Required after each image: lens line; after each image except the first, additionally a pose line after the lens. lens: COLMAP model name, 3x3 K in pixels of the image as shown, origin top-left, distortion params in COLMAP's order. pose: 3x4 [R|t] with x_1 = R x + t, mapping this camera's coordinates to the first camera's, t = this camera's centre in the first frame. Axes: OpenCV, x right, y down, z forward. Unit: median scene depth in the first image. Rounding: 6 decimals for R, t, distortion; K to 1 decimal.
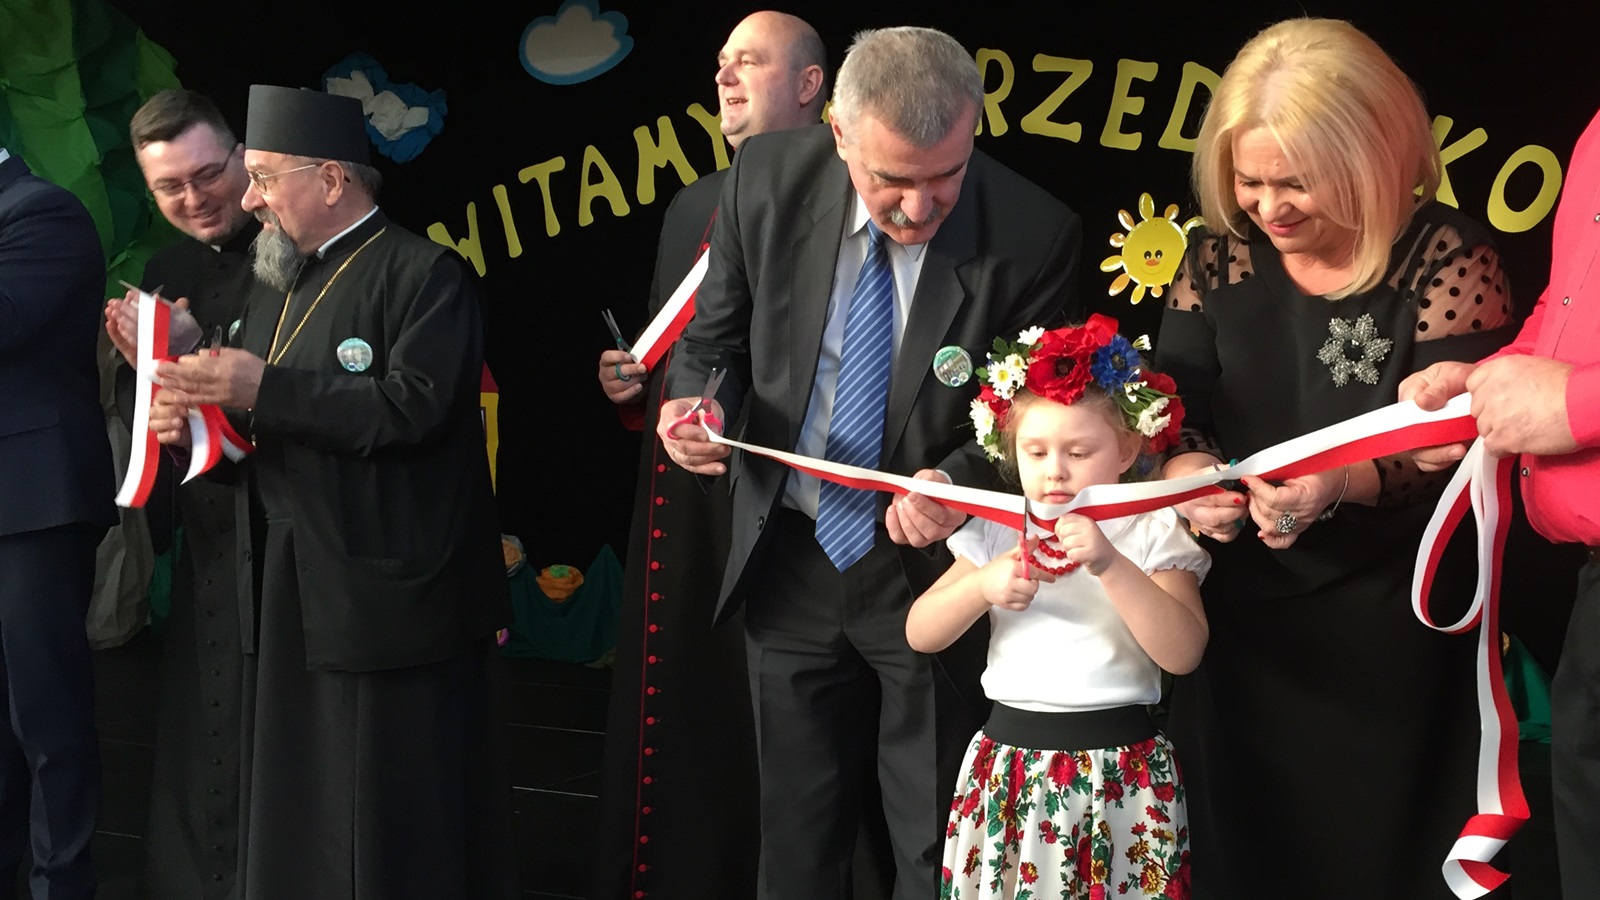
lens RADIAL K [[1637.9, 0, 916.5], [0, 1637.9, 618.9], [0, 0, 1]] dist [0.036111, 0.000000]
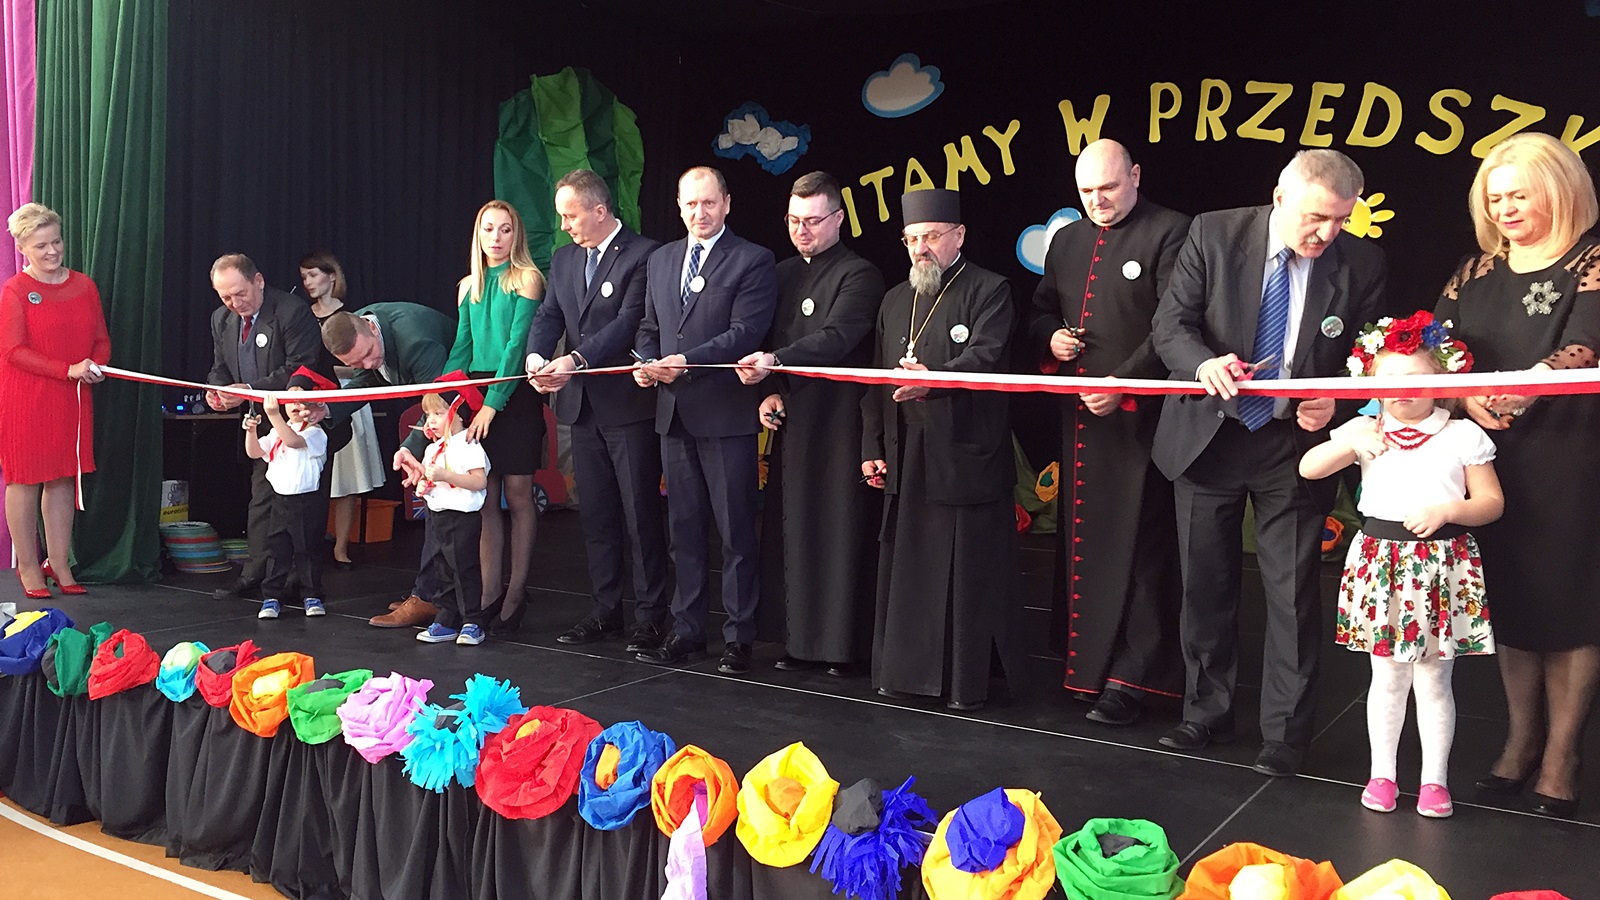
lens RADIAL K [[1364.9, 0, 791.2], [0, 1364.9, 403.0], [0, 0, 1]] dist [0.080461, -0.102331]
pose [[0.981099, -0.009554, -0.193270, -0.082673], [-0.004276, 0.997466, -0.071015, 0.010512], [0.193458, 0.070499, 0.978572, -0.190054]]
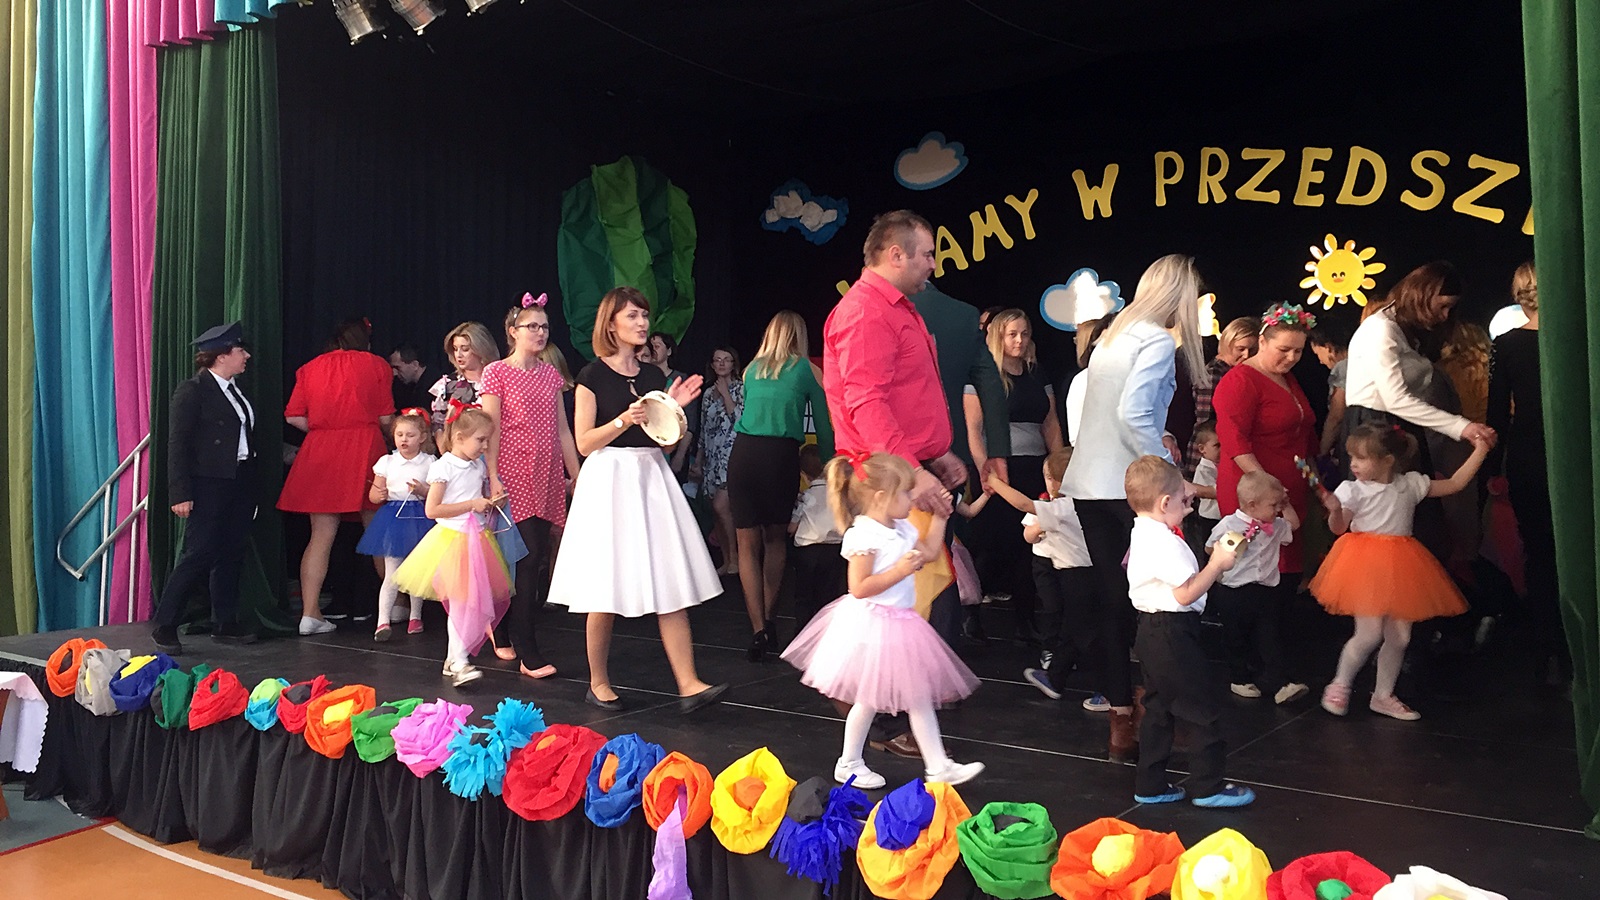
lens RADIAL K [[1364.9, 0, 791.7], [0, 1364.9, 336.0], [0, 0, 1]] dist [0.080461, -0.102331]
pose [[0.964746, -0.055896, -0.257179, -0.011138], [0.014914, 0.987227, -0.158620, 0.016626], [0.262761, 0.149192, 0.953257, -0.271753]]
